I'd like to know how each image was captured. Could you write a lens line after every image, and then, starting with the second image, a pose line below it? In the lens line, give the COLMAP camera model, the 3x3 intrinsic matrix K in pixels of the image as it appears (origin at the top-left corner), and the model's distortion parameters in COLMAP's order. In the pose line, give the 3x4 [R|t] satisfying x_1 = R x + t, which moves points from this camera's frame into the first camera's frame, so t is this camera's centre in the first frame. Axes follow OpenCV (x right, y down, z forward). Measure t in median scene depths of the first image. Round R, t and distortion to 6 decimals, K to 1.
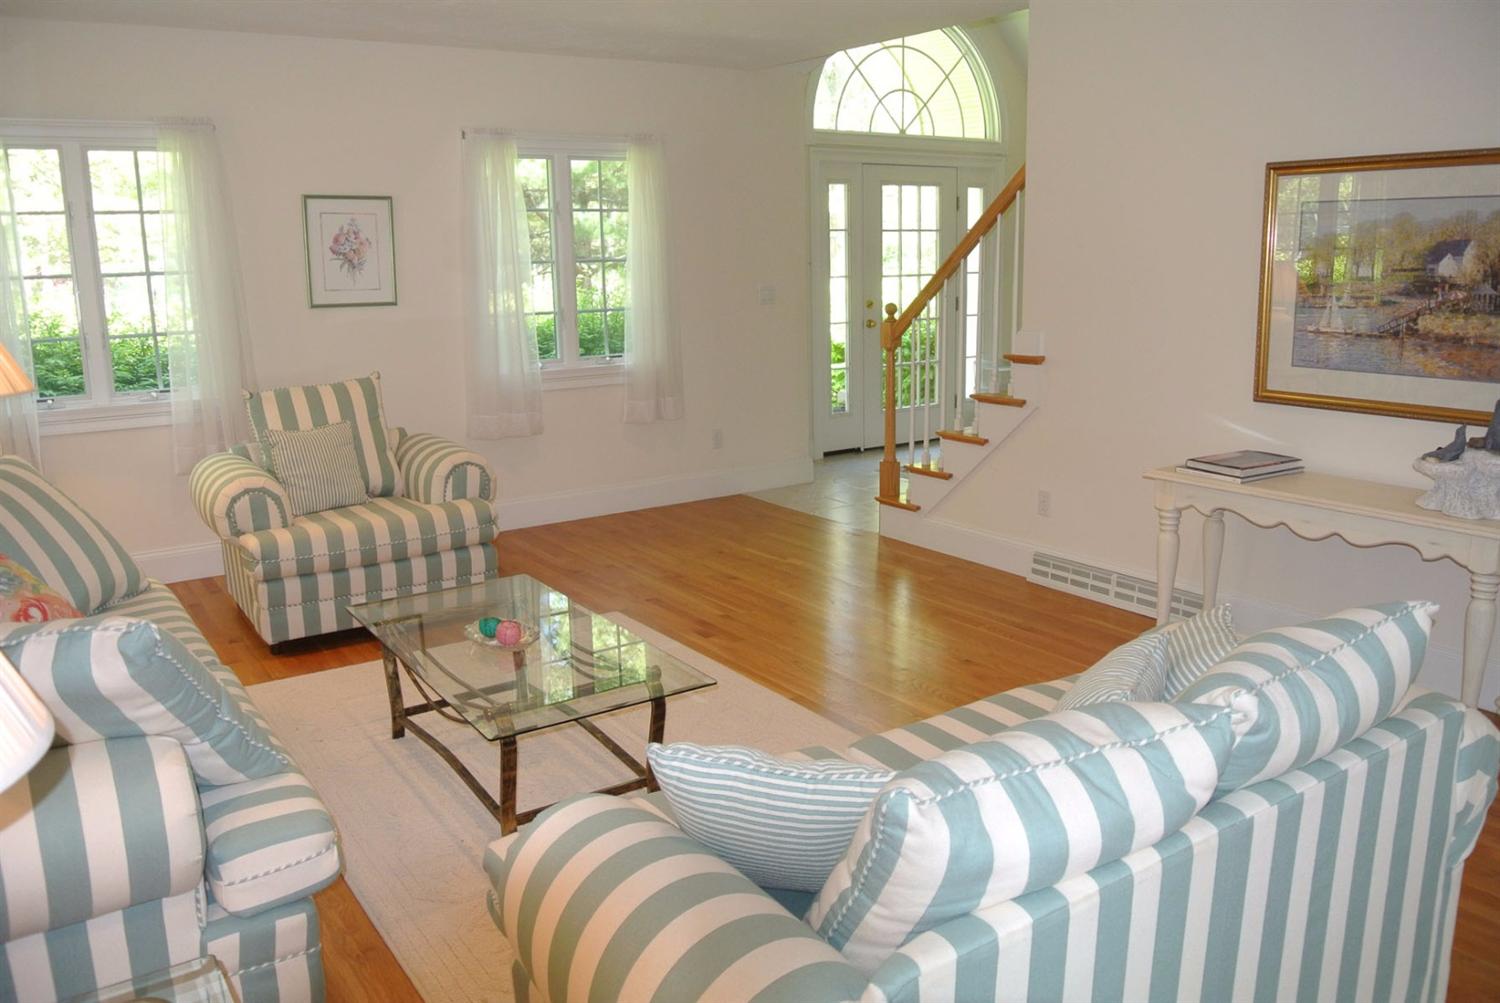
lens RADIAL K [[1150.2, 0, 758.2], [0, 1150.2, 502.5], [0, 0, 1]] dist [-0.079684, 0.026373]
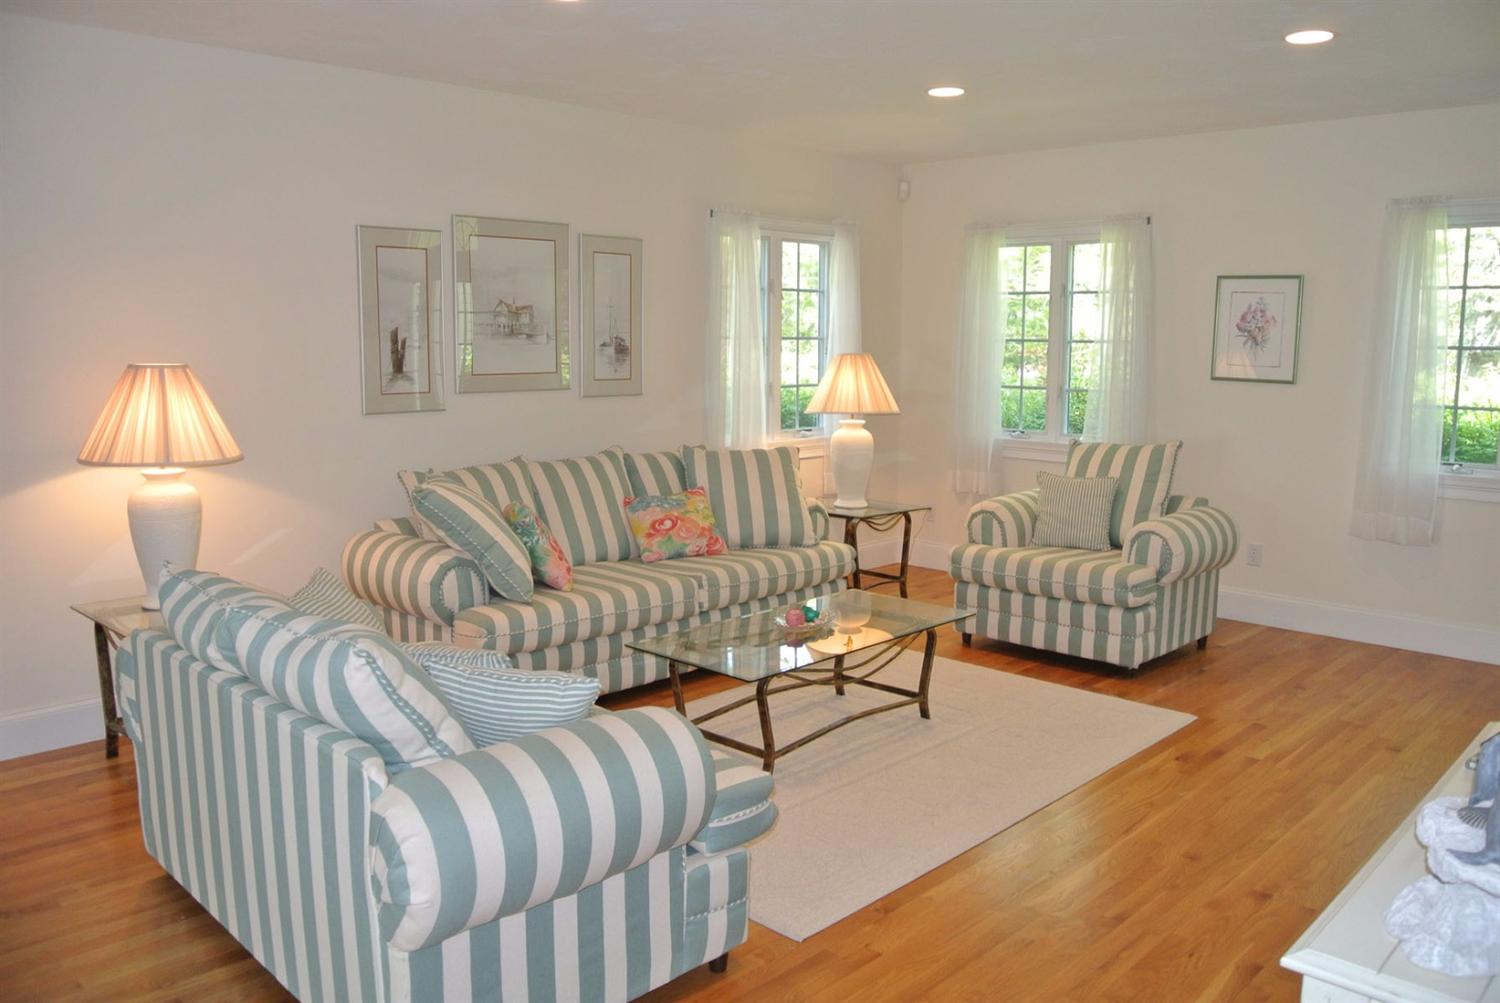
lens RADIAL K [[1150.2, 0, 759.5], [0, 1150.2, 502.0], [0, 0, 1]] dist [-0.079684, 0.026373]
pose [[0.209292, 0.157740, -0.965047, 0.587169], [-0.217456, 0.969699, 0.111340, -0.087400], [0.953368, 0.186552, 0.237252, 0.365044]]
